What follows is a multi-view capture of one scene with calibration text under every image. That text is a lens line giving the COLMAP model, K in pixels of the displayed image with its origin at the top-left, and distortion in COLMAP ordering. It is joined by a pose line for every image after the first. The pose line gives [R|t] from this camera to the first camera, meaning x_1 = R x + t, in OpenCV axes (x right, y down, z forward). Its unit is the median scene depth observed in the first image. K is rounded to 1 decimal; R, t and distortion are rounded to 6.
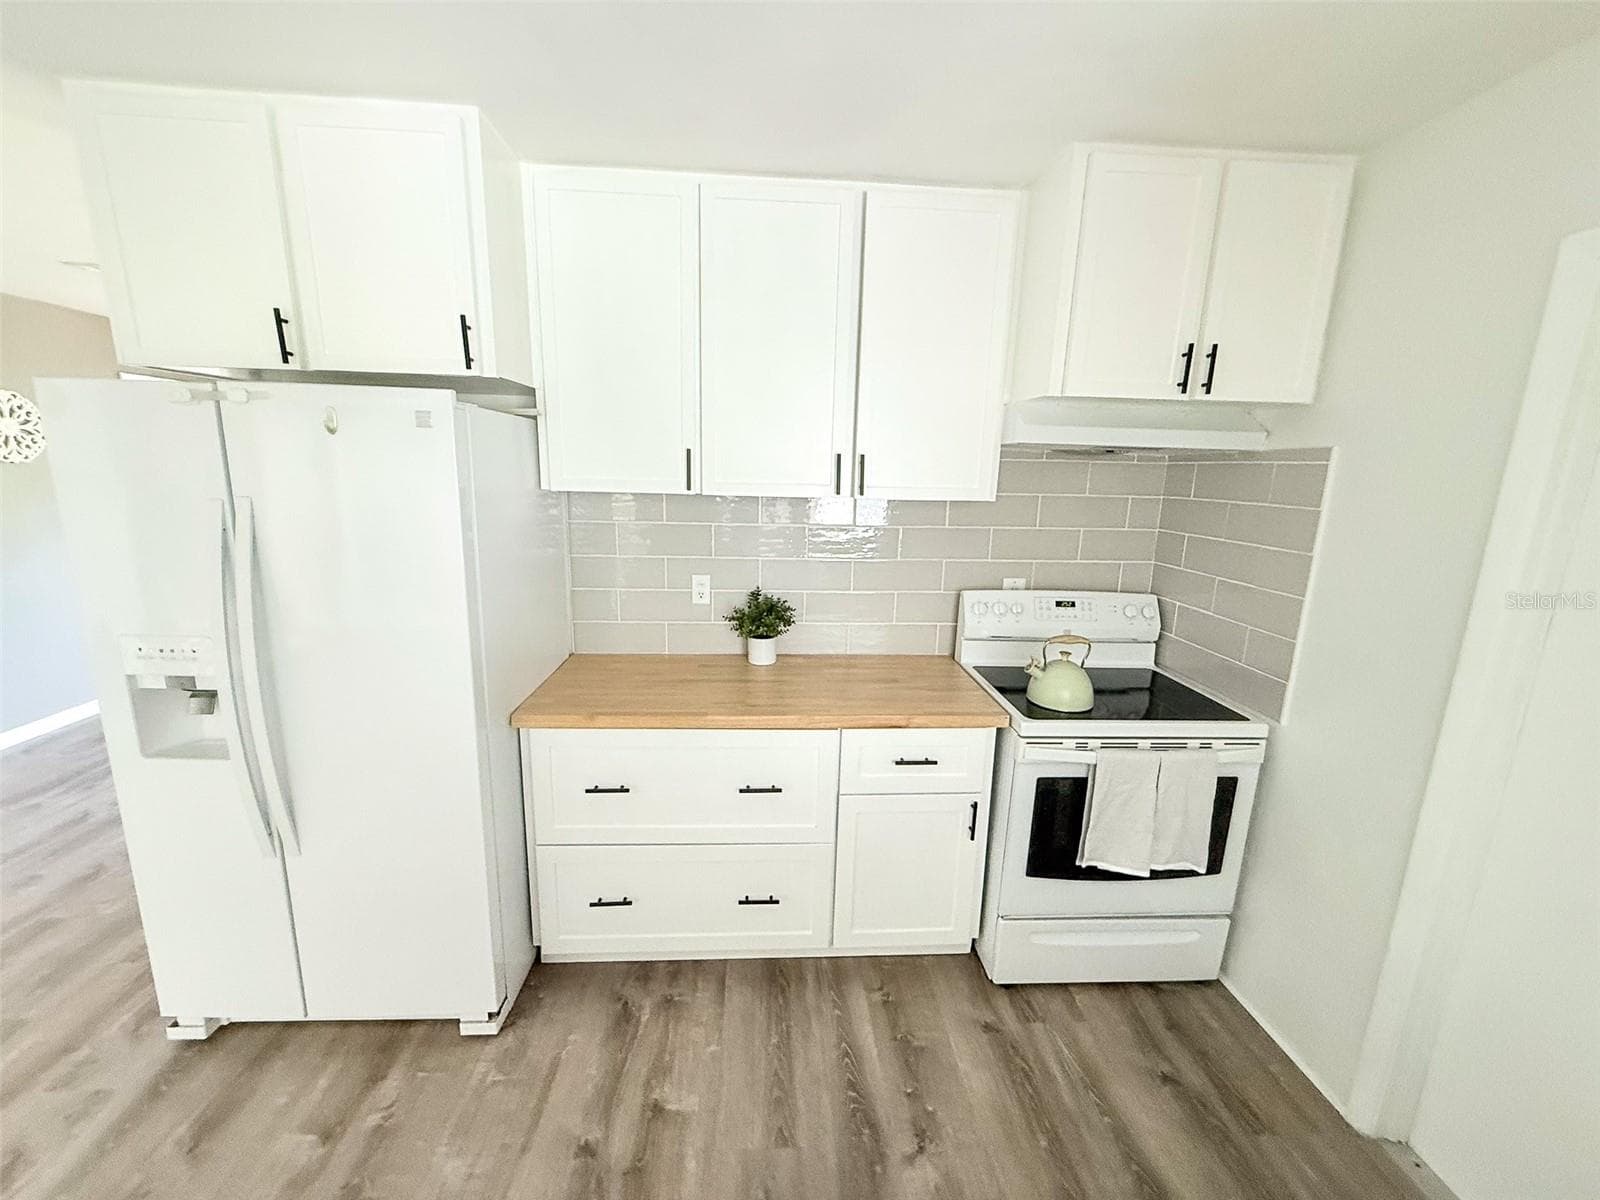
lens RADIAL K [[638.0, 0, 794.6], [0, 638.0, 601.8], [0, 0, 1]] dist [-0.001302, 0.000138]
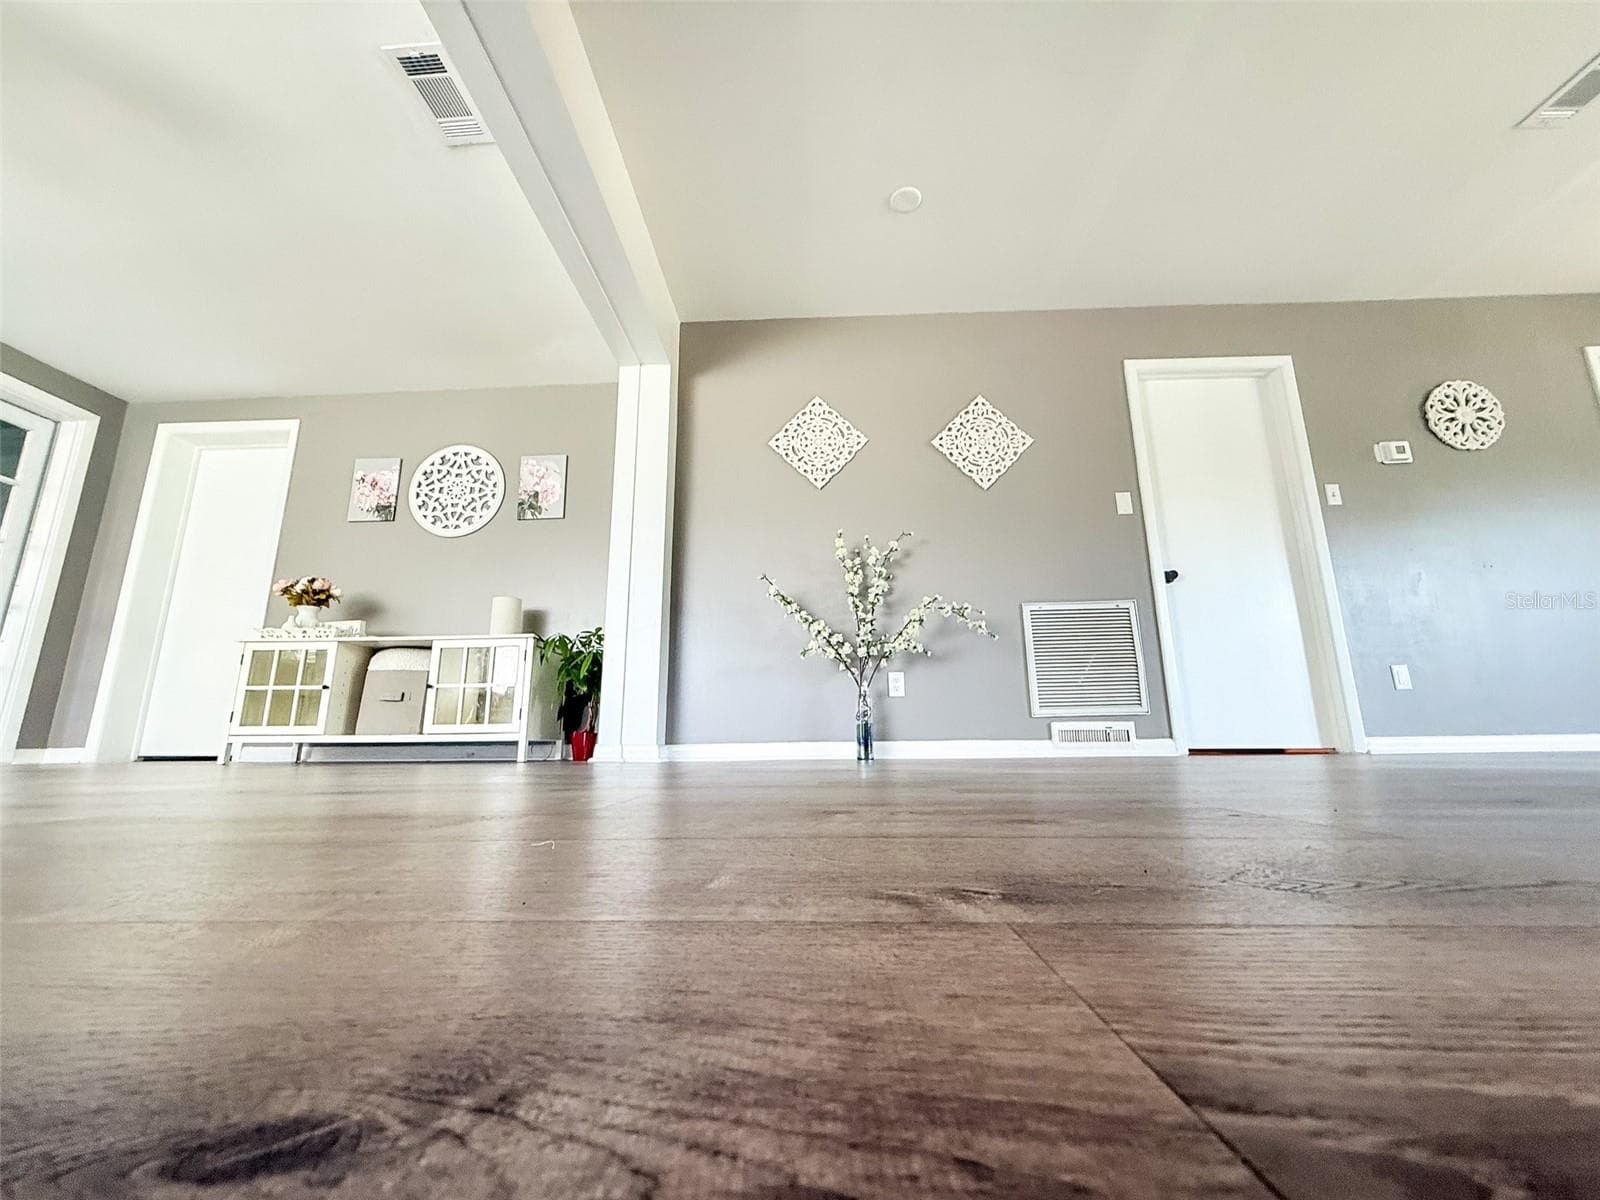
lens RADIAL K [[638.0, 0, 799.4], [0, 638.0, 593.9], [0, 0, 1]] dist [-0.001302, 0.000138]
pose [[-0.093081, -0.234836, -0.967568, -0.523820], [-0.201932, 0.956044, -0.212613, 0.726444], [0.974966, 0.175593, -0.136411, 0.382929]]
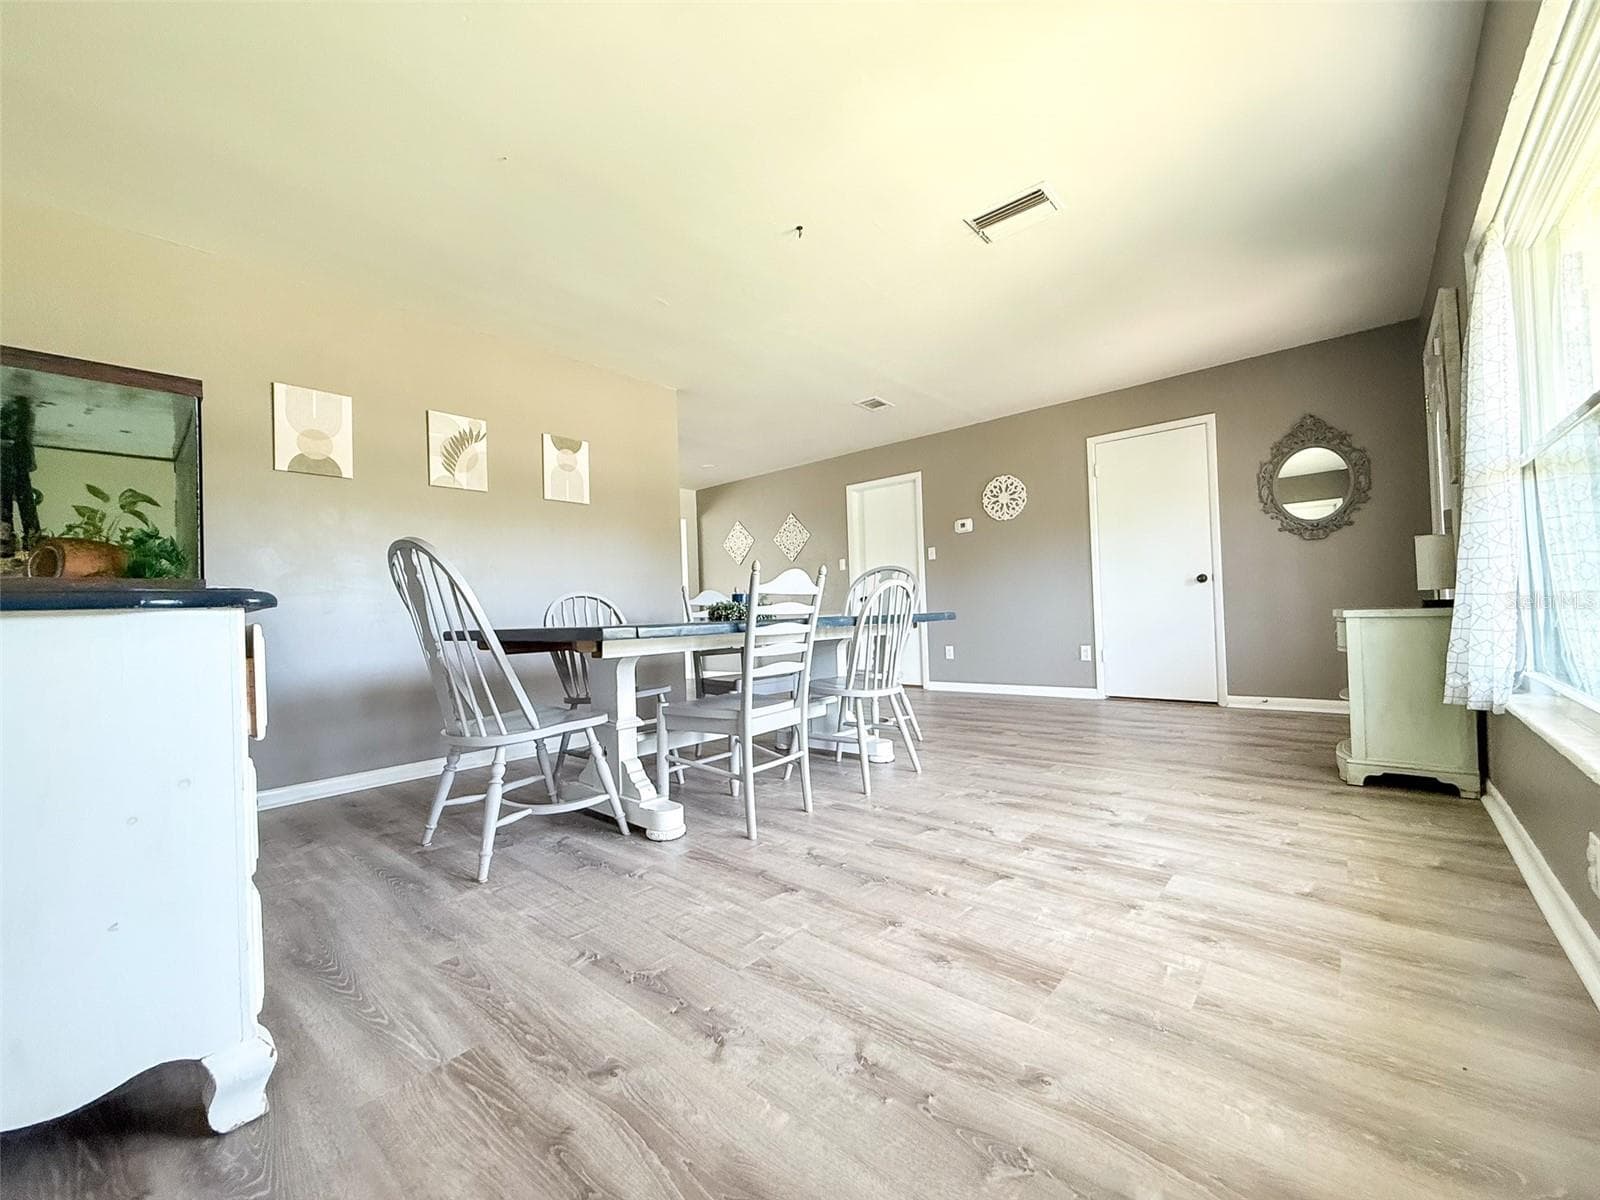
lens RADIAL K [[638.0, 0, 796.5], [0, 638.0, 597.8], [0, 0, 1]] dist [-0.001302, 0.000138]
pose [[-0.702251, -0.013900, -0.711794, 0.500727], [-0.128247, 0.985923, 0.107275, -0.249636], [0.700283, 0.166620, -0.694148, 3.356754]]
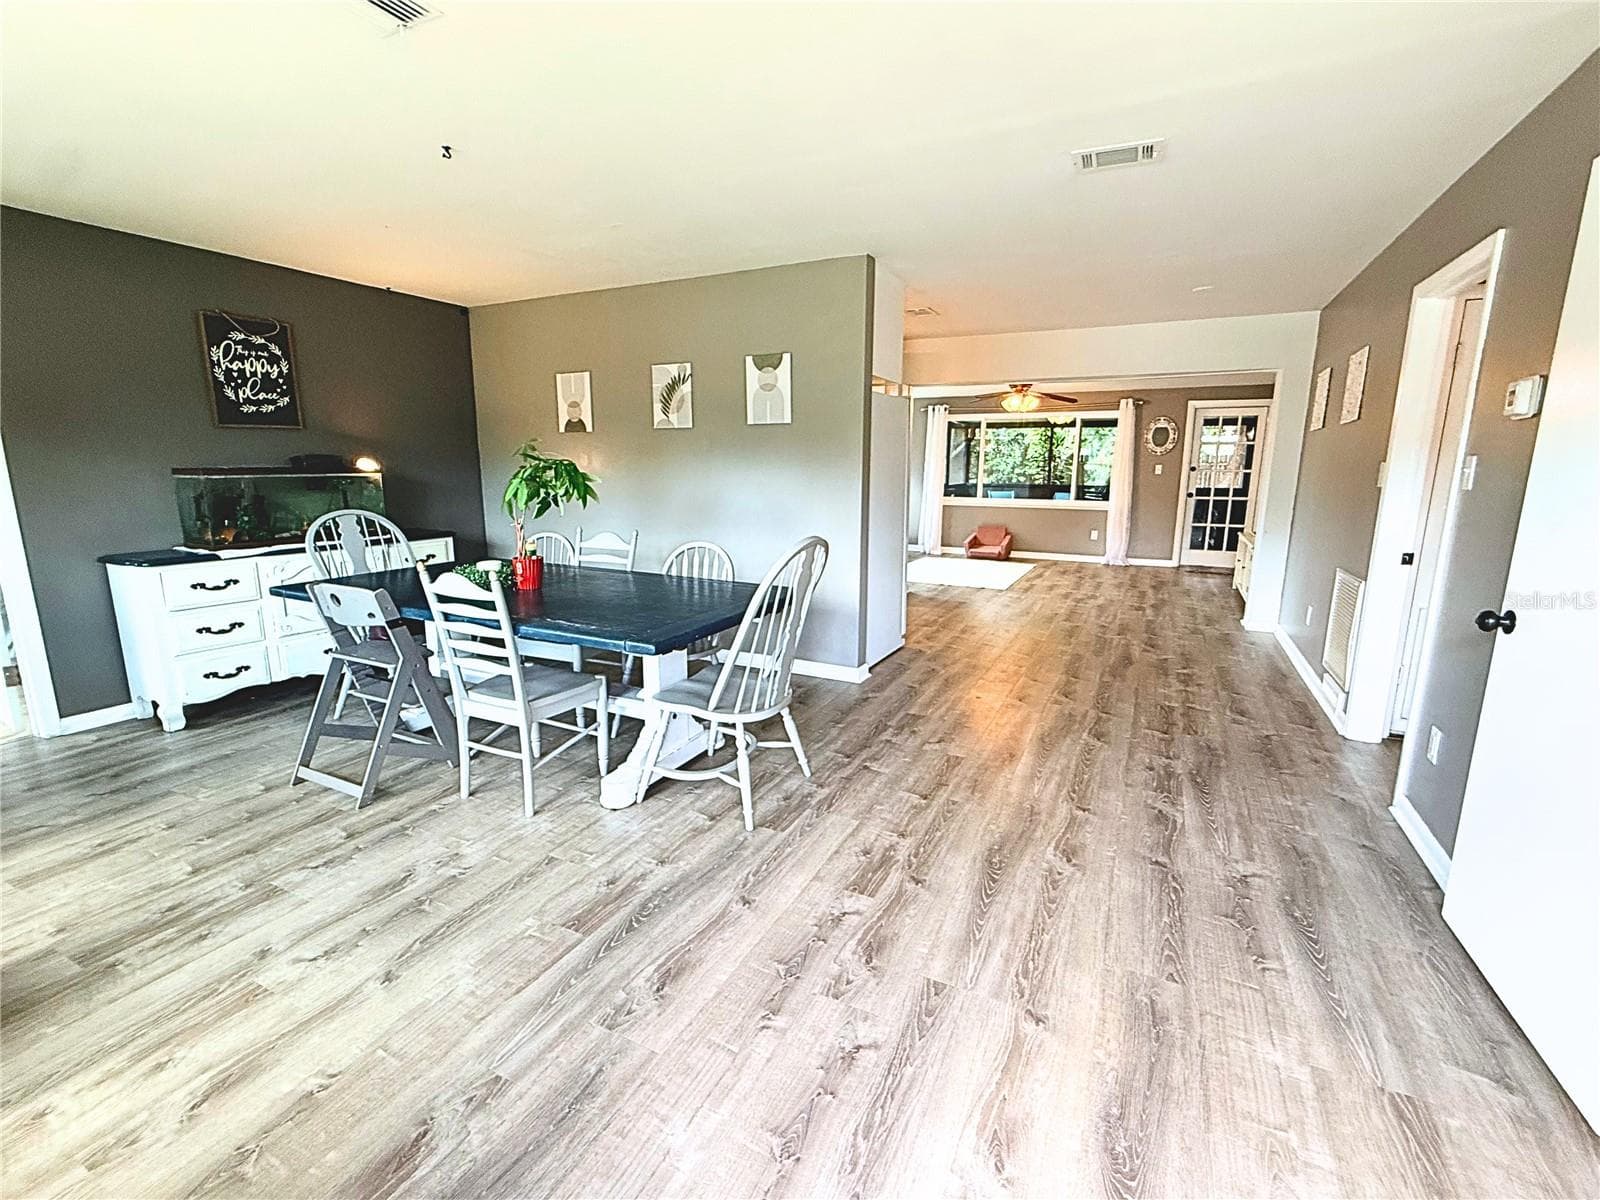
lens RADIAL K [[705.2, 0, 810.9], [0, 705.2, 603.6], [0, 0, 1]] dist [0.001485, -0.003138]
pose [[-0.870648, -0.123515, 0.476147, -1.894464], [0.074312, 0.923828, 0.375527, -0.574912], [-0.486261, 0.362335, -0.795150, 3.256822]]
